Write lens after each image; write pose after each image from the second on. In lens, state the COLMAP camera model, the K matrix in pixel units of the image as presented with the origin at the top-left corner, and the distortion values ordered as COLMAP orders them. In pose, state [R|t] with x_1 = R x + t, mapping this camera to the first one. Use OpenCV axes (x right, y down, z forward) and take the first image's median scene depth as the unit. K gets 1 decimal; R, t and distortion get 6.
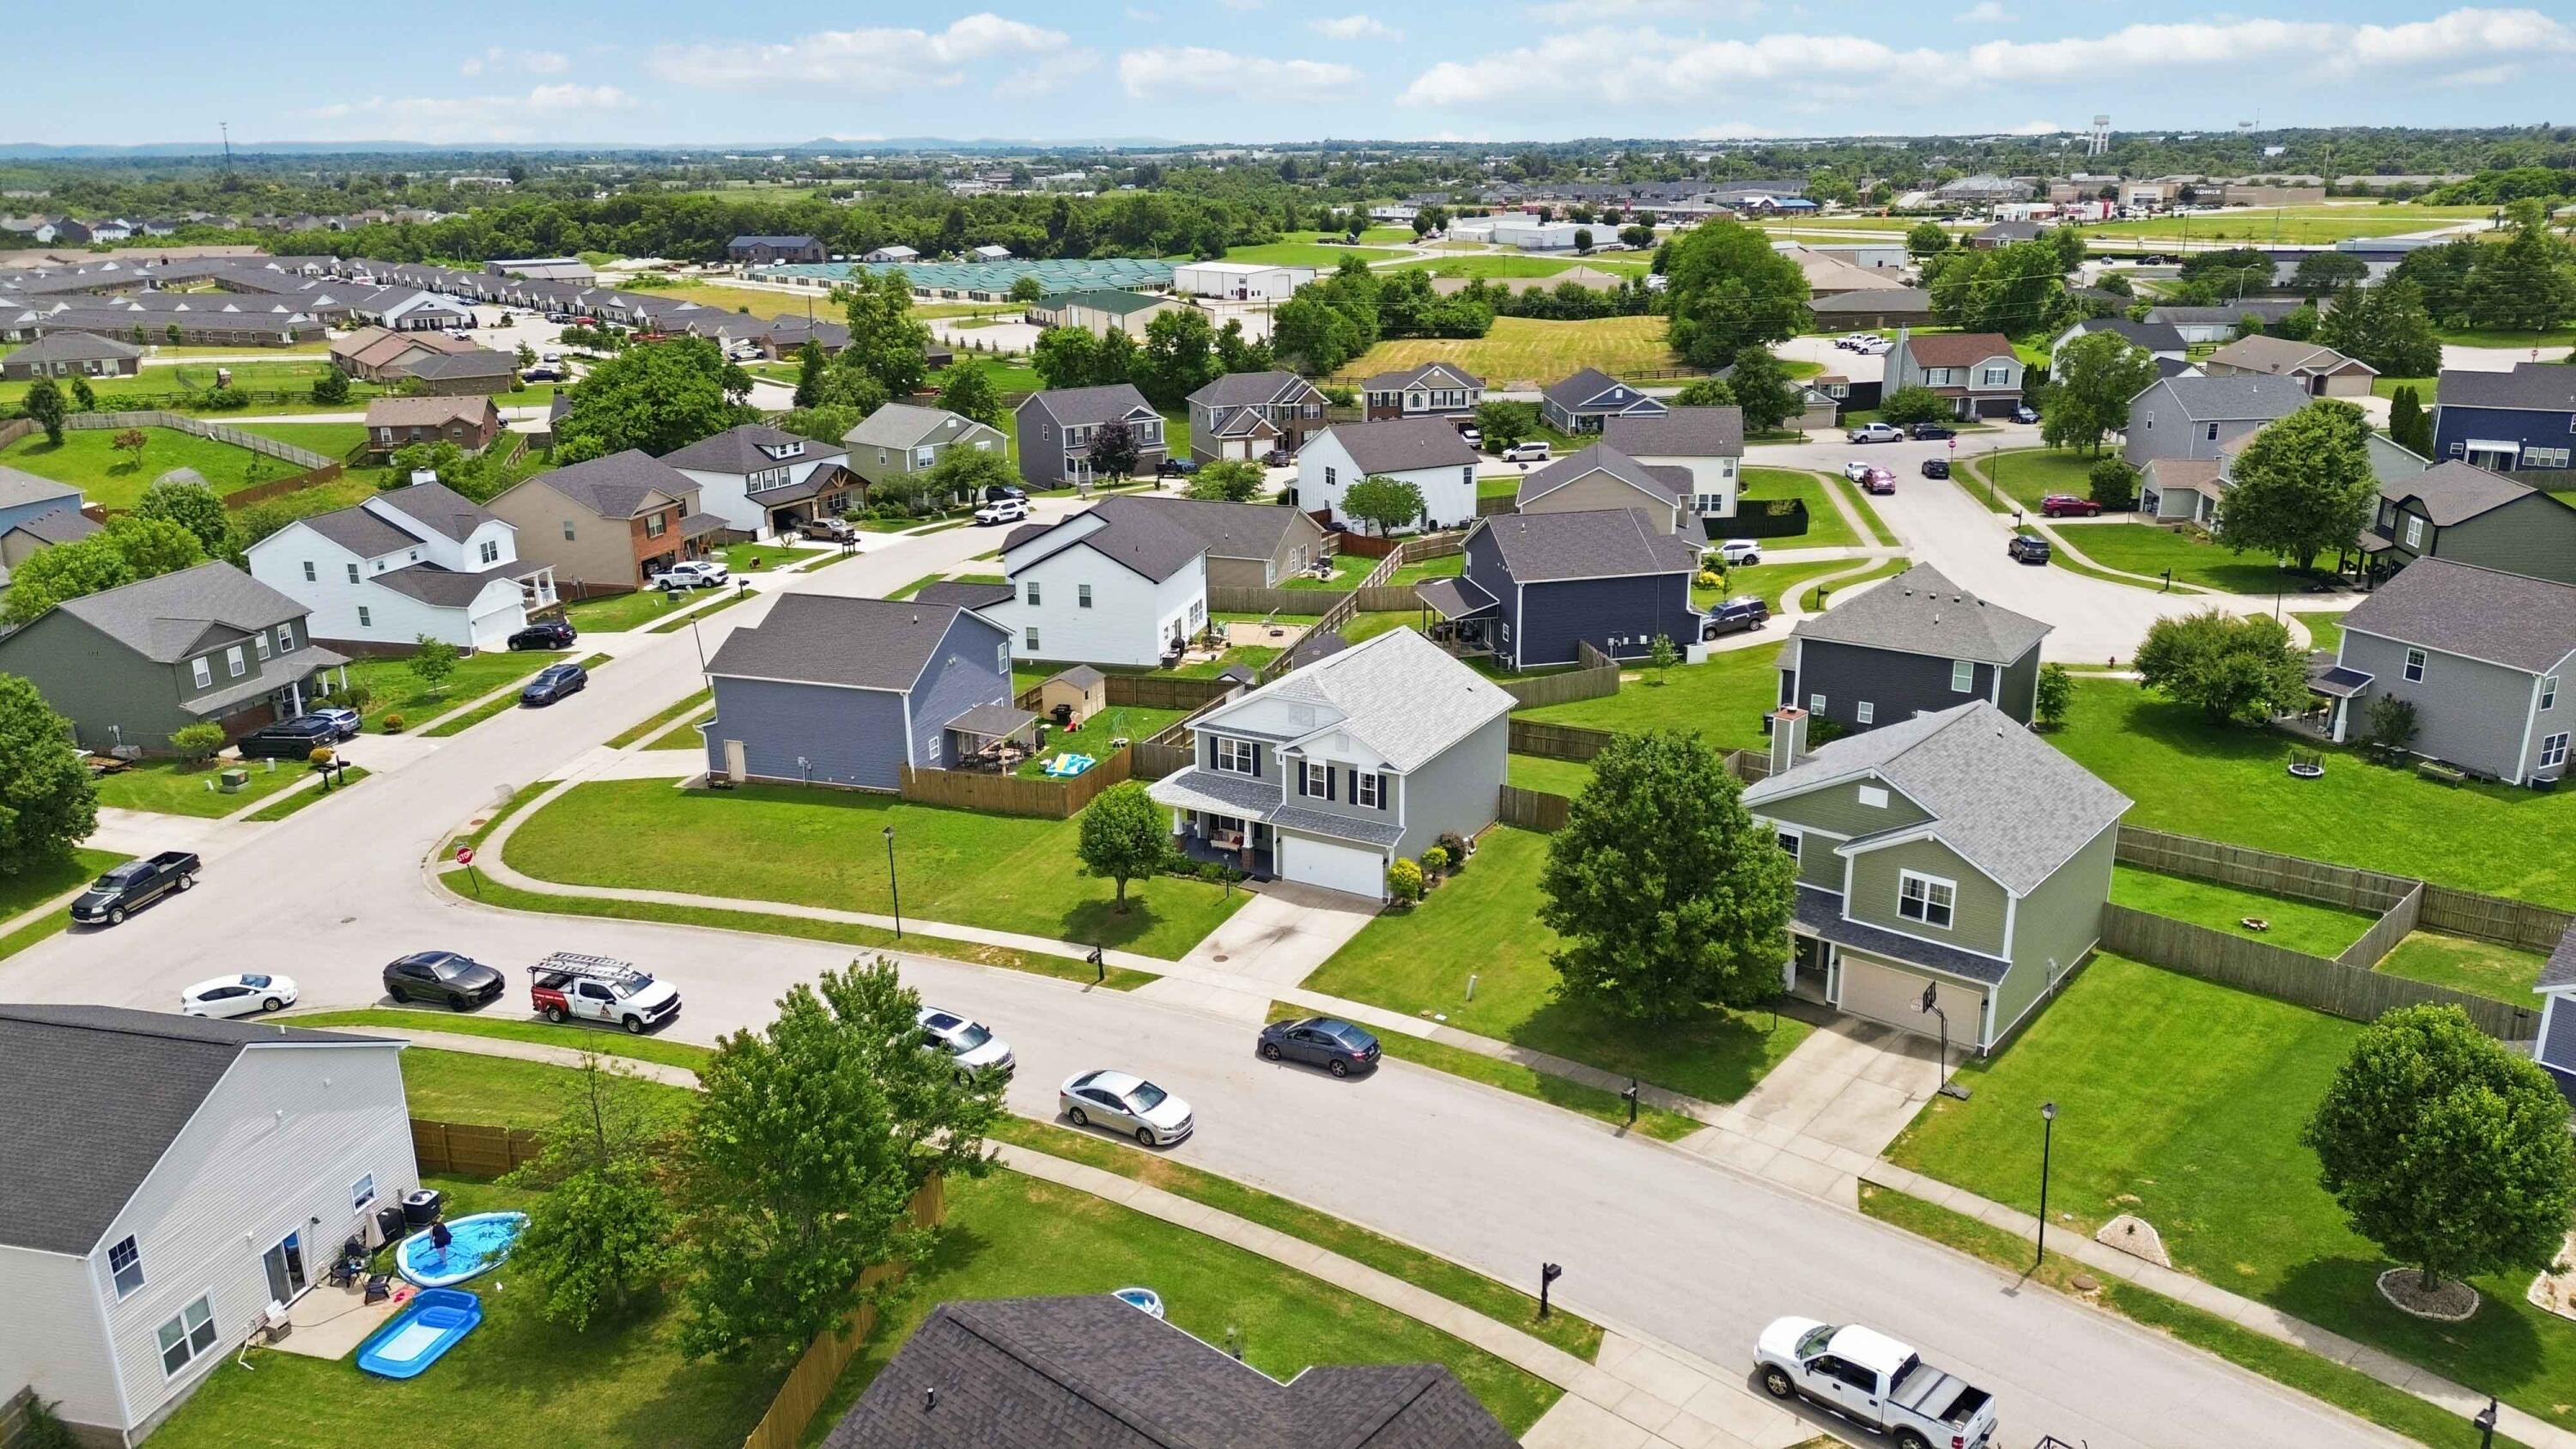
lens RADIAL K [[1827.5, 0, 1288.0], [0, 1827.5, 724.5], [0, 0, 1]] dist [0.103847, -0.129923]
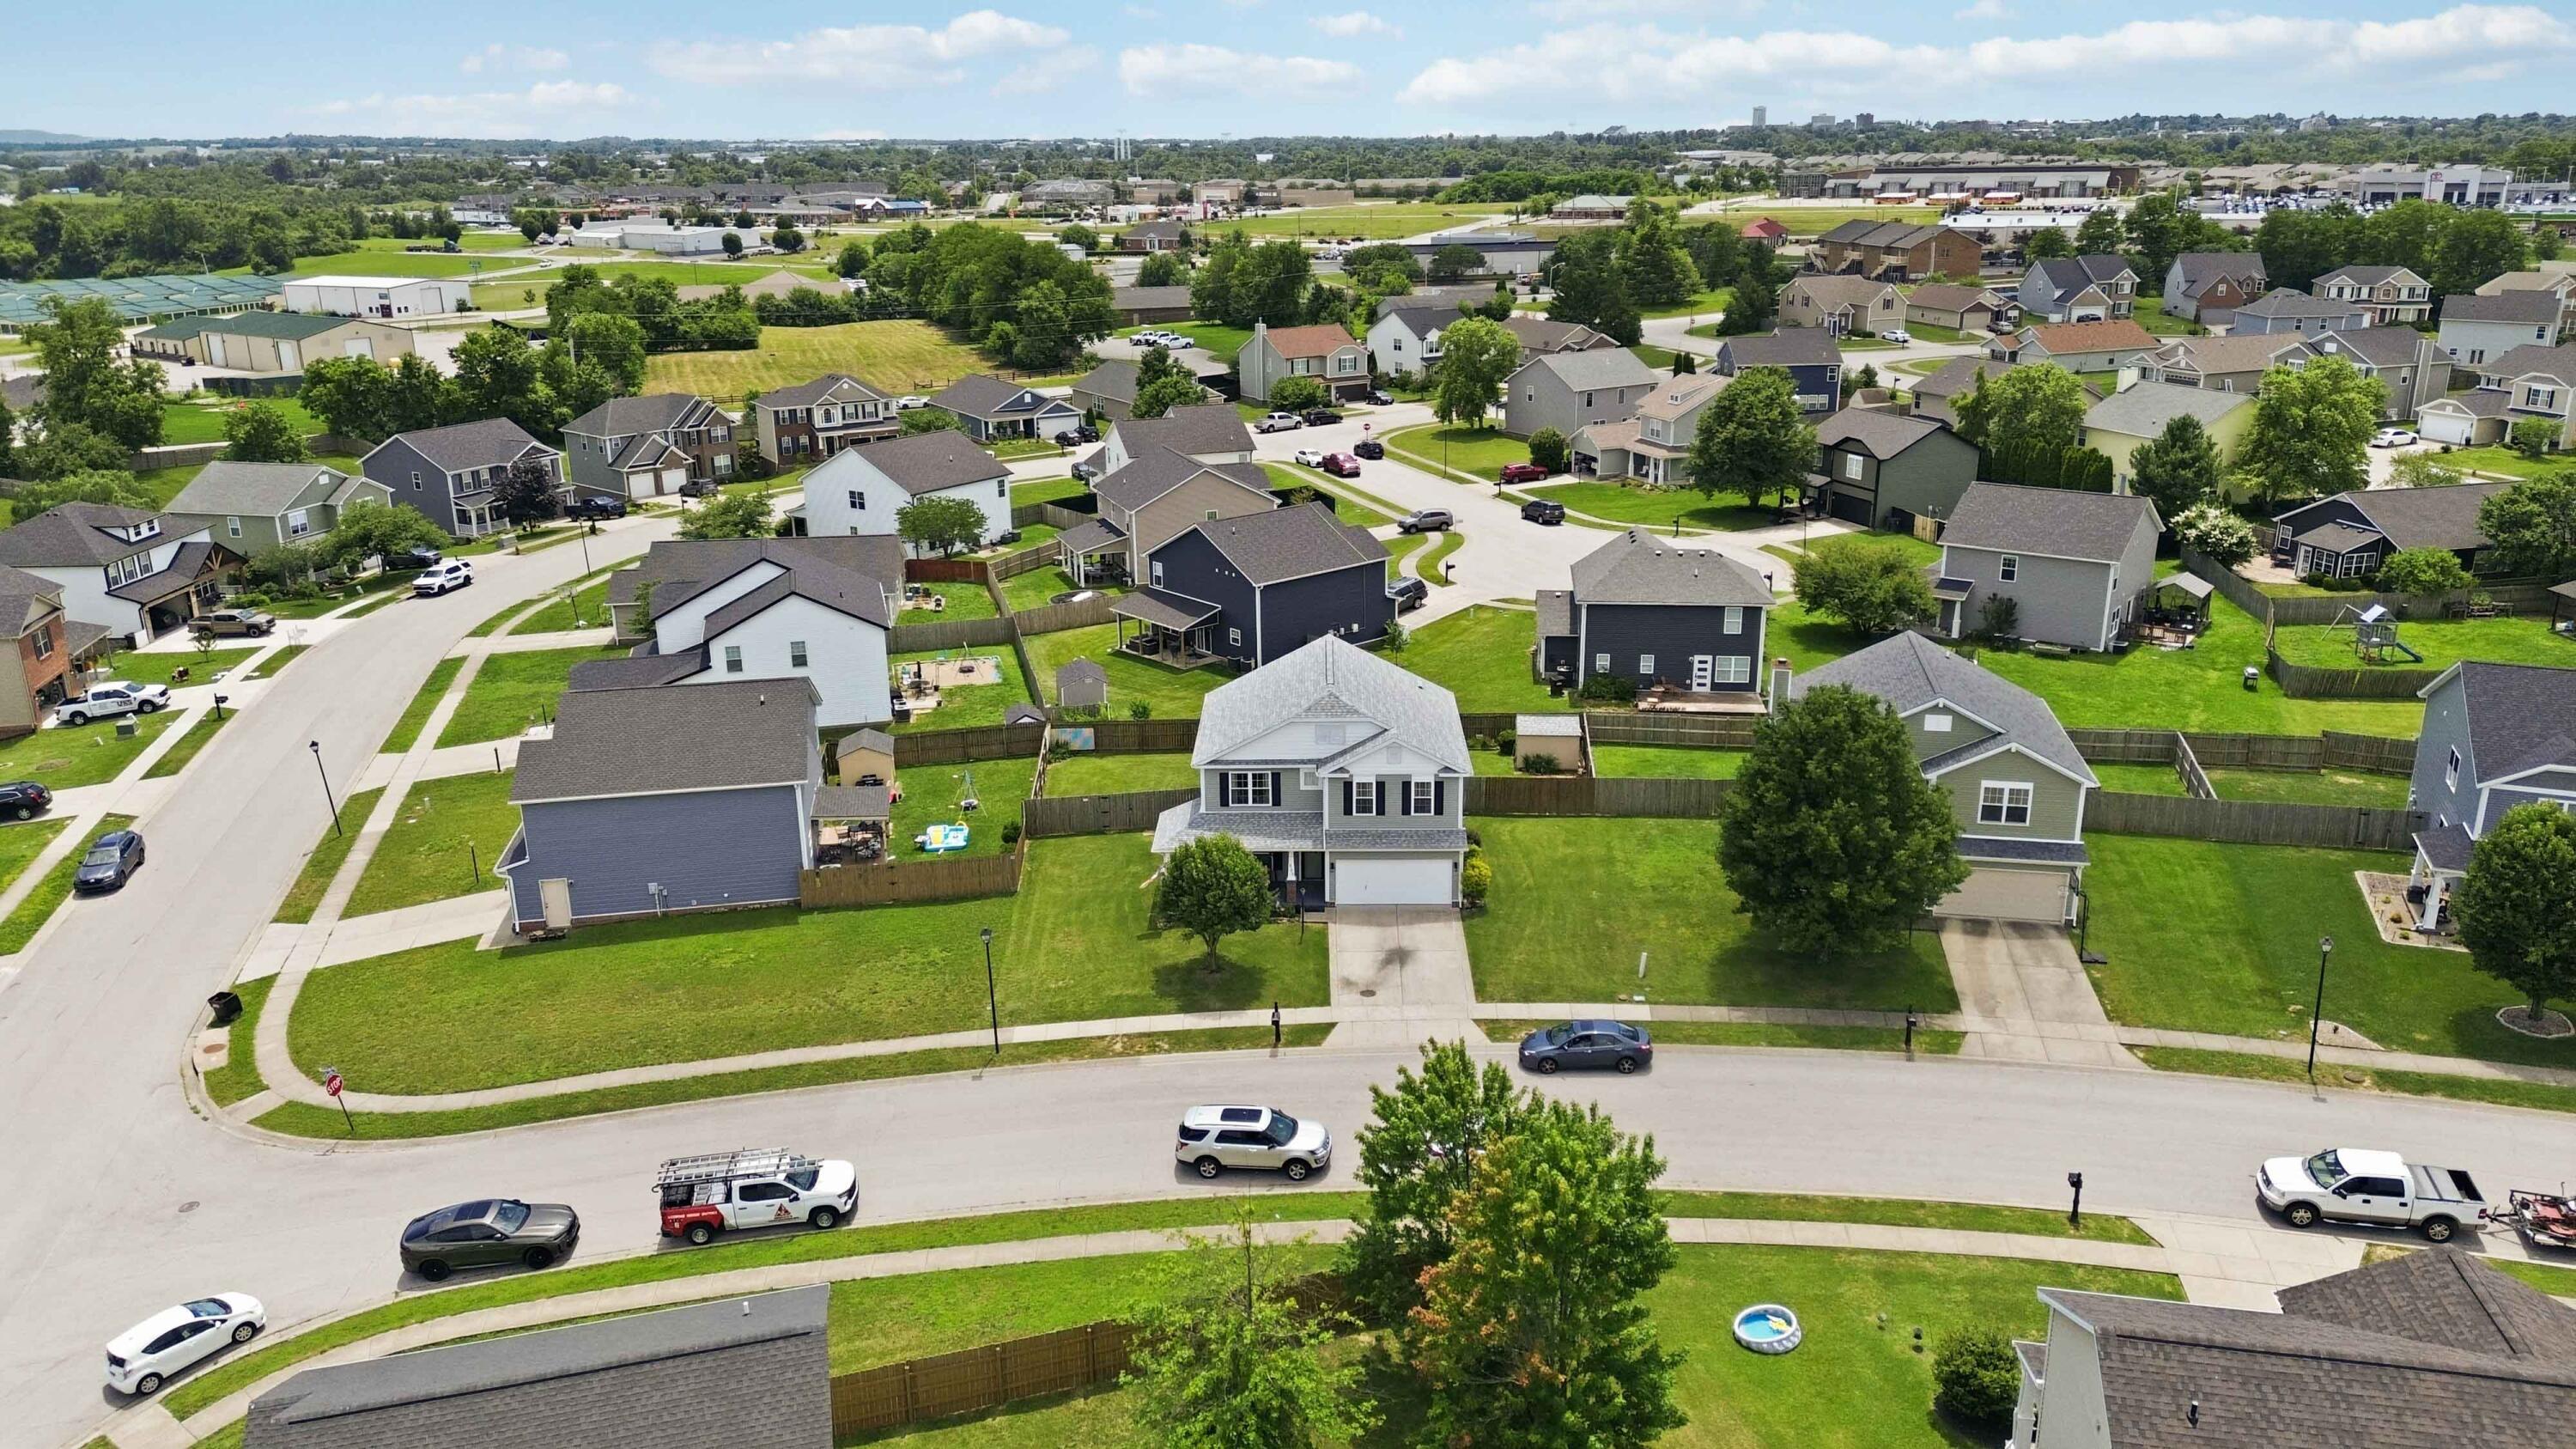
lens RADIAL K [[1835.5, 0, 1288.0], [0, 1835.5, 724.5], [0, 0, 1]] dist [0.077813, -0.085301]
pose [[0.874241, -0.144865, 0.463376, -0.246188], [0.145531, 0.988751, 0.034543, -0.025212], [-0.463167, 0.037237, 0.885488, 0.078169]]
